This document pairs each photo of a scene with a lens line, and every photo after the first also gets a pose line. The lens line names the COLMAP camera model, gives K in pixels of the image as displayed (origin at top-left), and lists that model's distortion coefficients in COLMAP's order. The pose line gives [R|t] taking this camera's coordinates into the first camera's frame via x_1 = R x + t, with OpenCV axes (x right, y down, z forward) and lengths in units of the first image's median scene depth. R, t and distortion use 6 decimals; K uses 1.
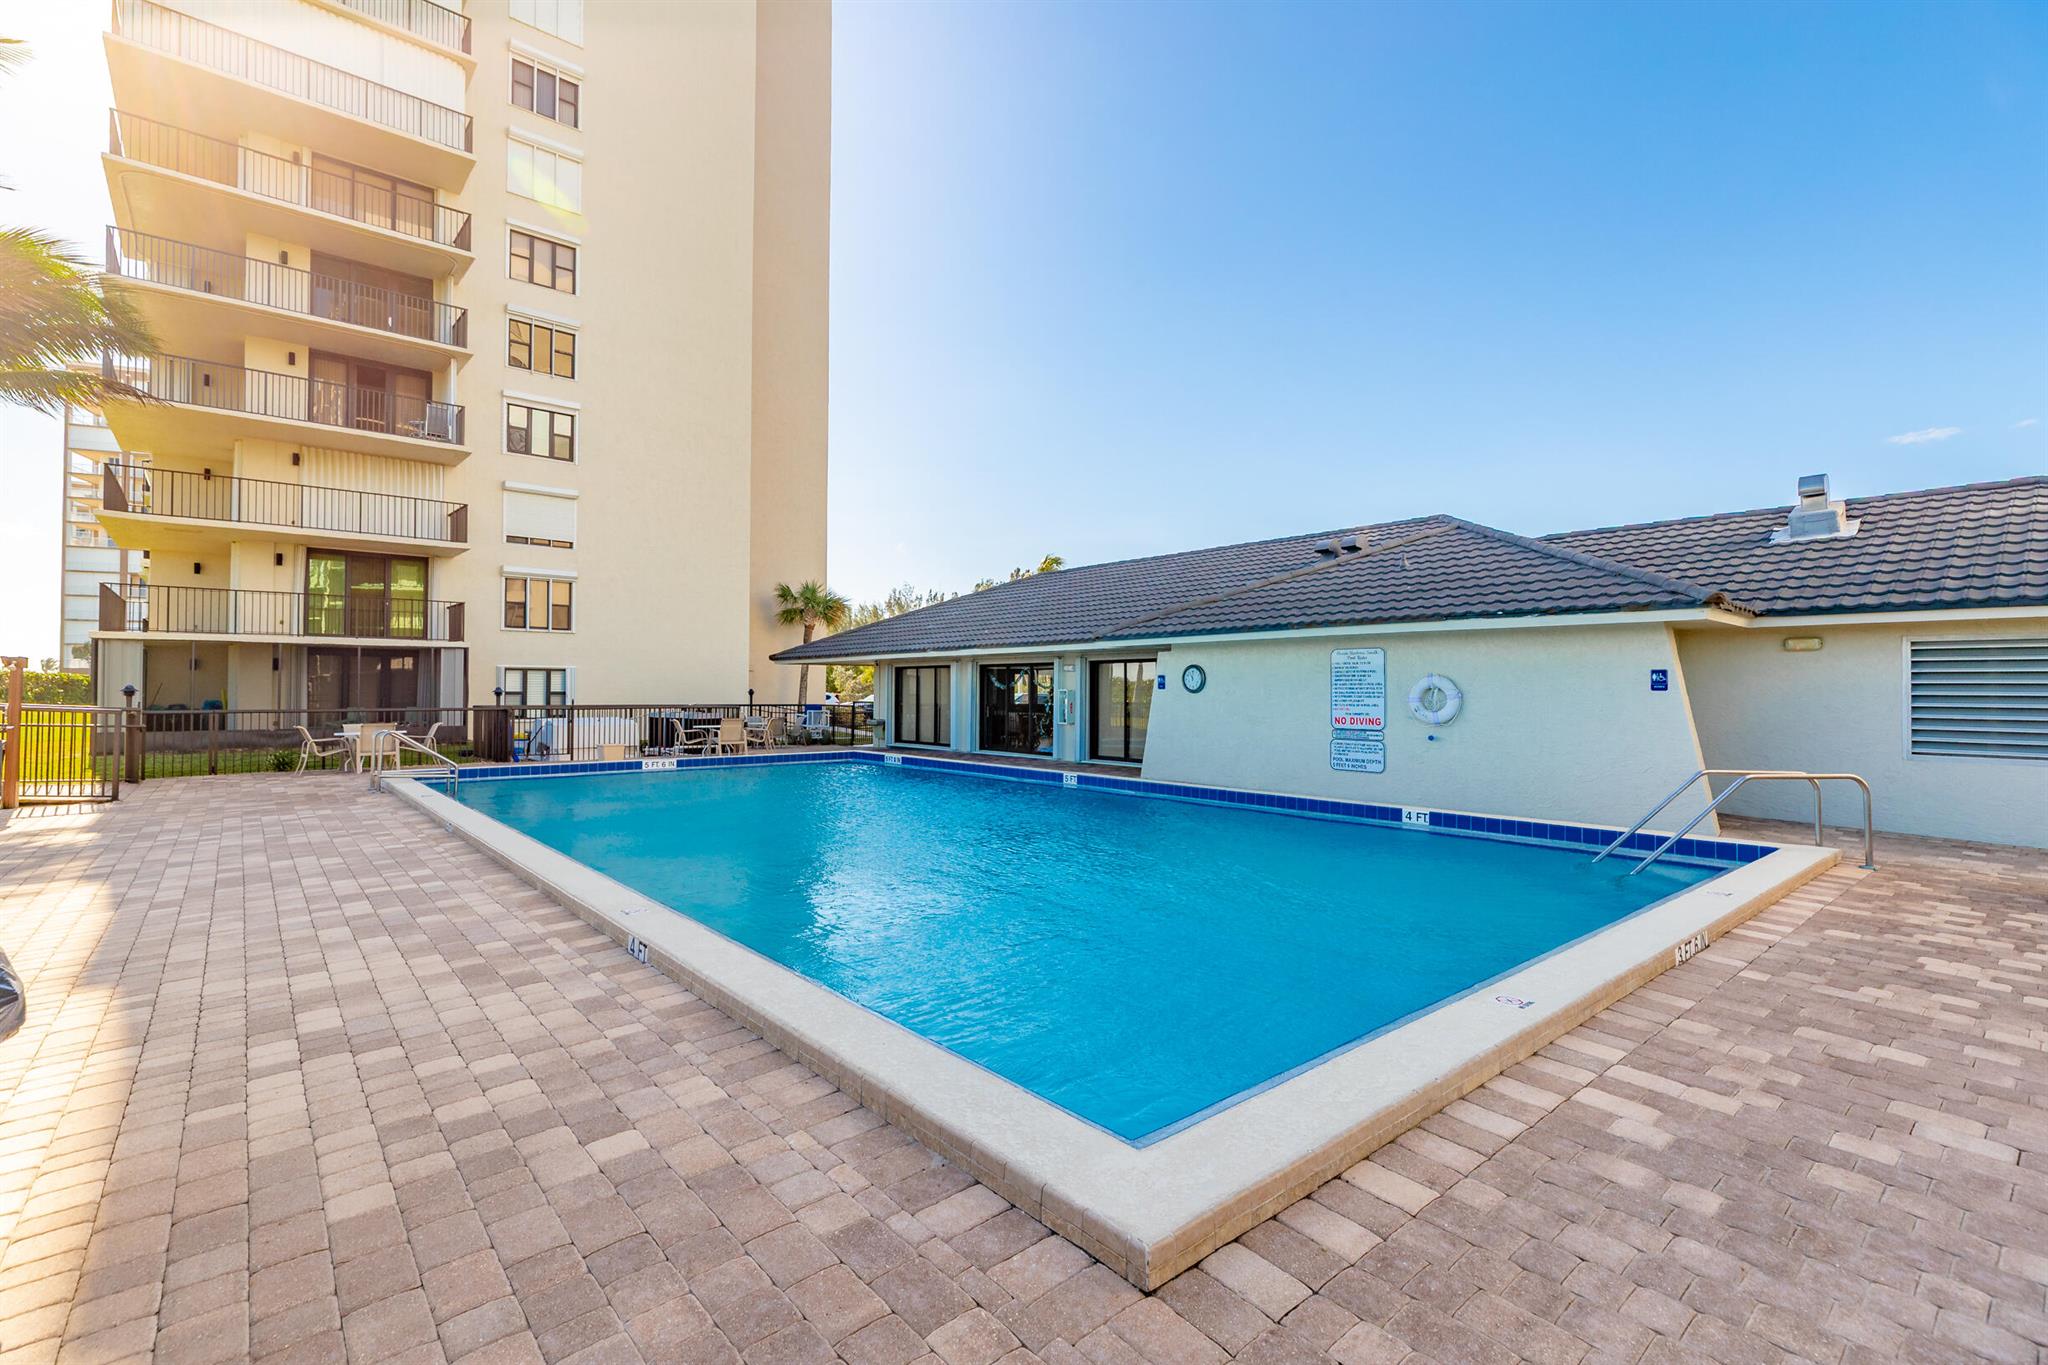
lens RADIAL K [[908.1, 0, 1003.7], [0, 908.1, 679.0], [0, 0, 1]] dist [0.000227, 0.000055]
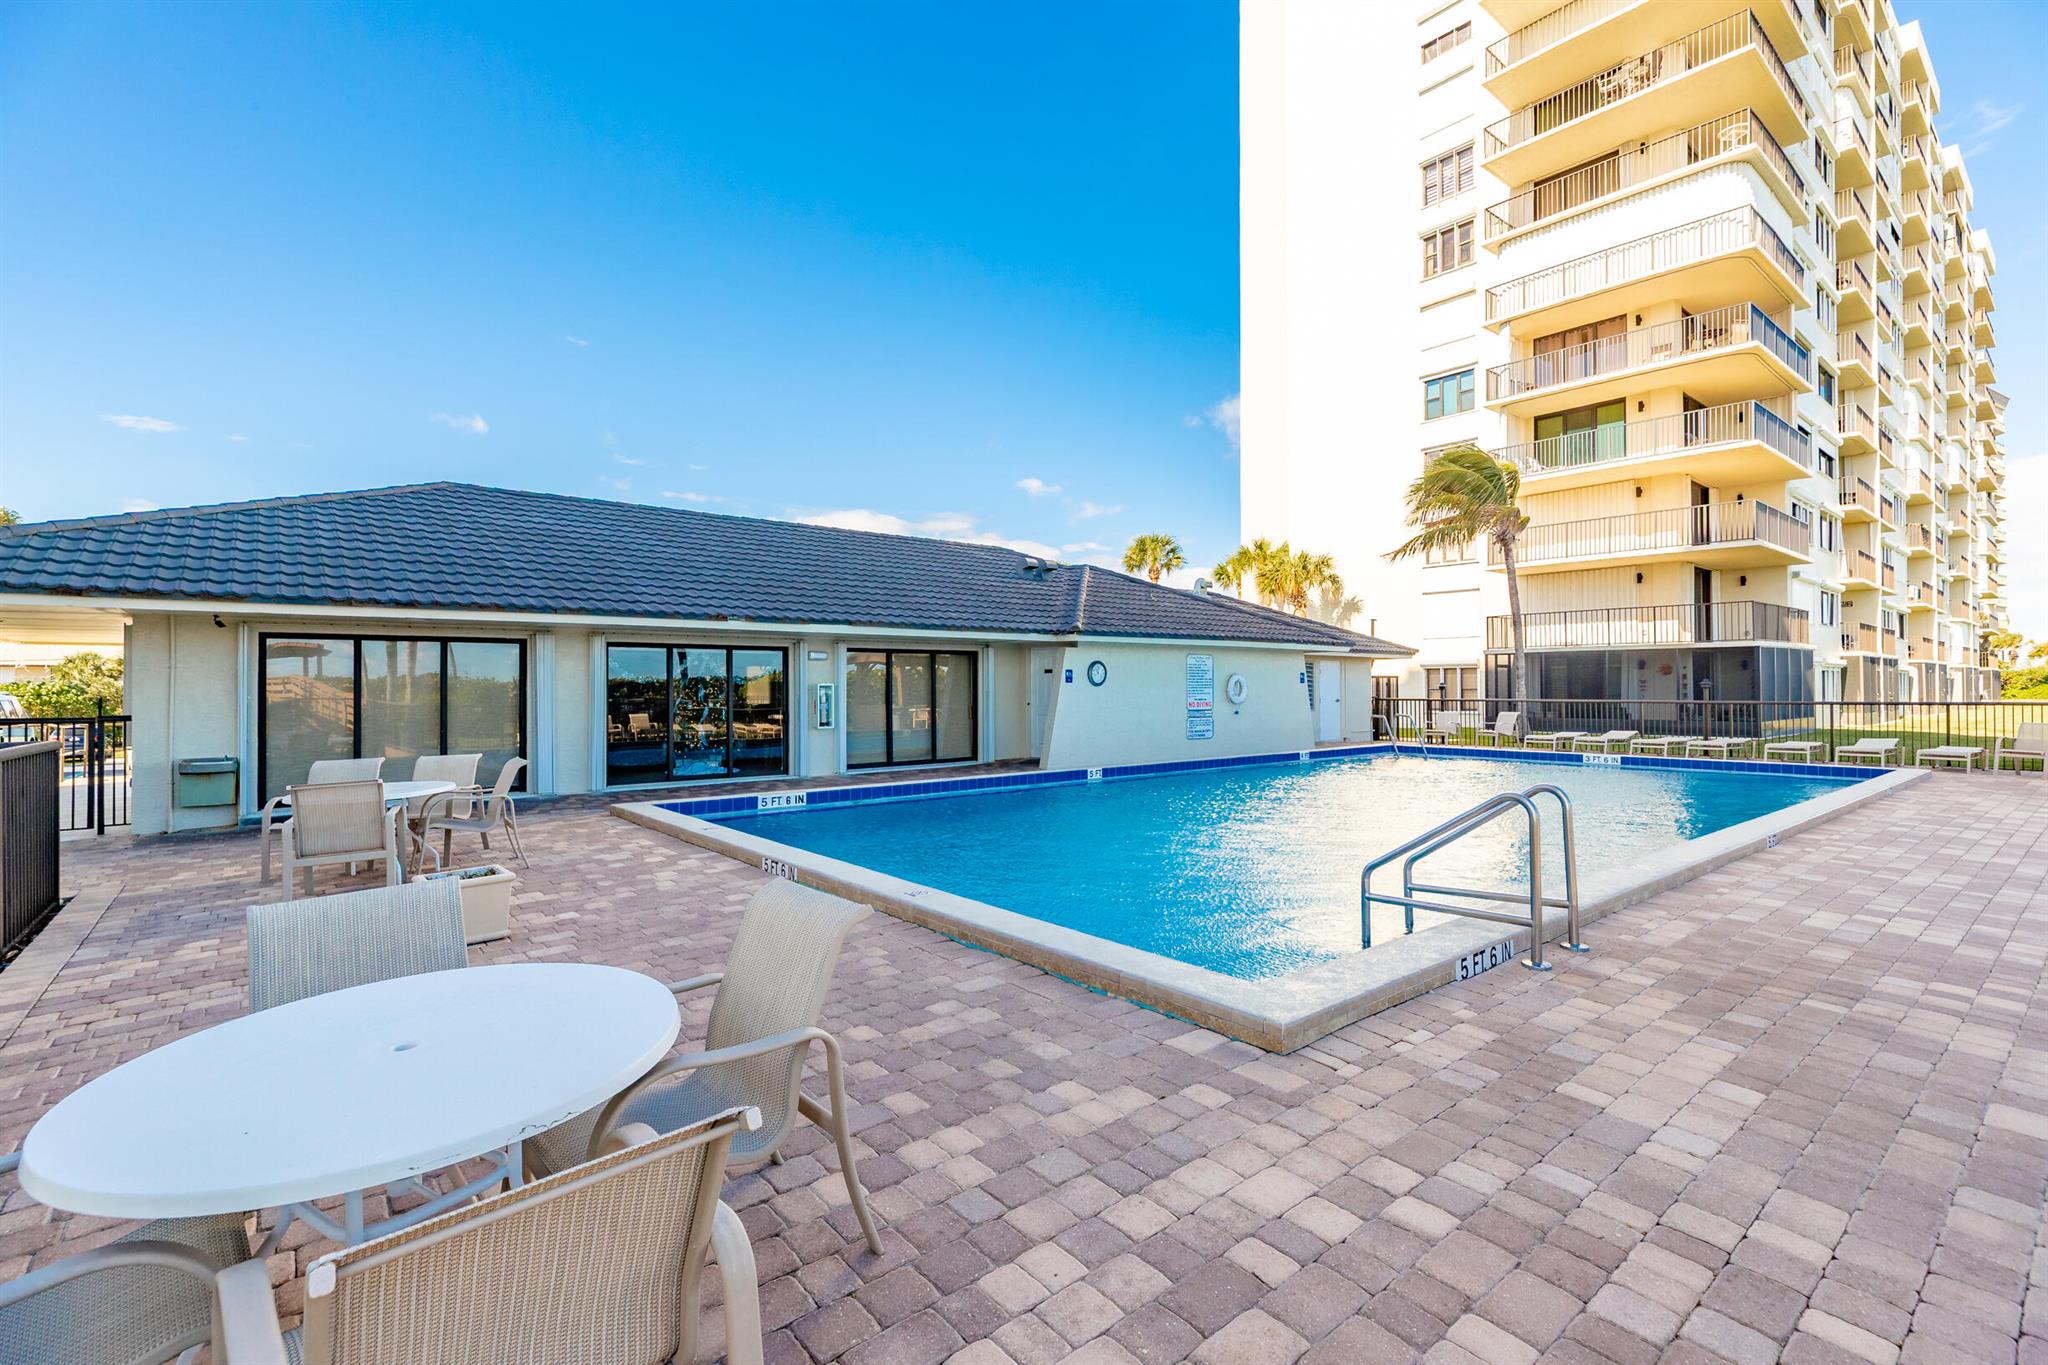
lens RADIAL K [[908.1, 0, 1008.1], [0, 908.1, 682.9], [0, 0, 1]] dist [0.000227, 0.000055]
pose [[0.017931, -0.001593, 0.999838, -0.302873], [-0.011195, 0.999936, 0.001794, 0.003535], [-0.999777, -0.011225, 0.017912, 0.355560]]
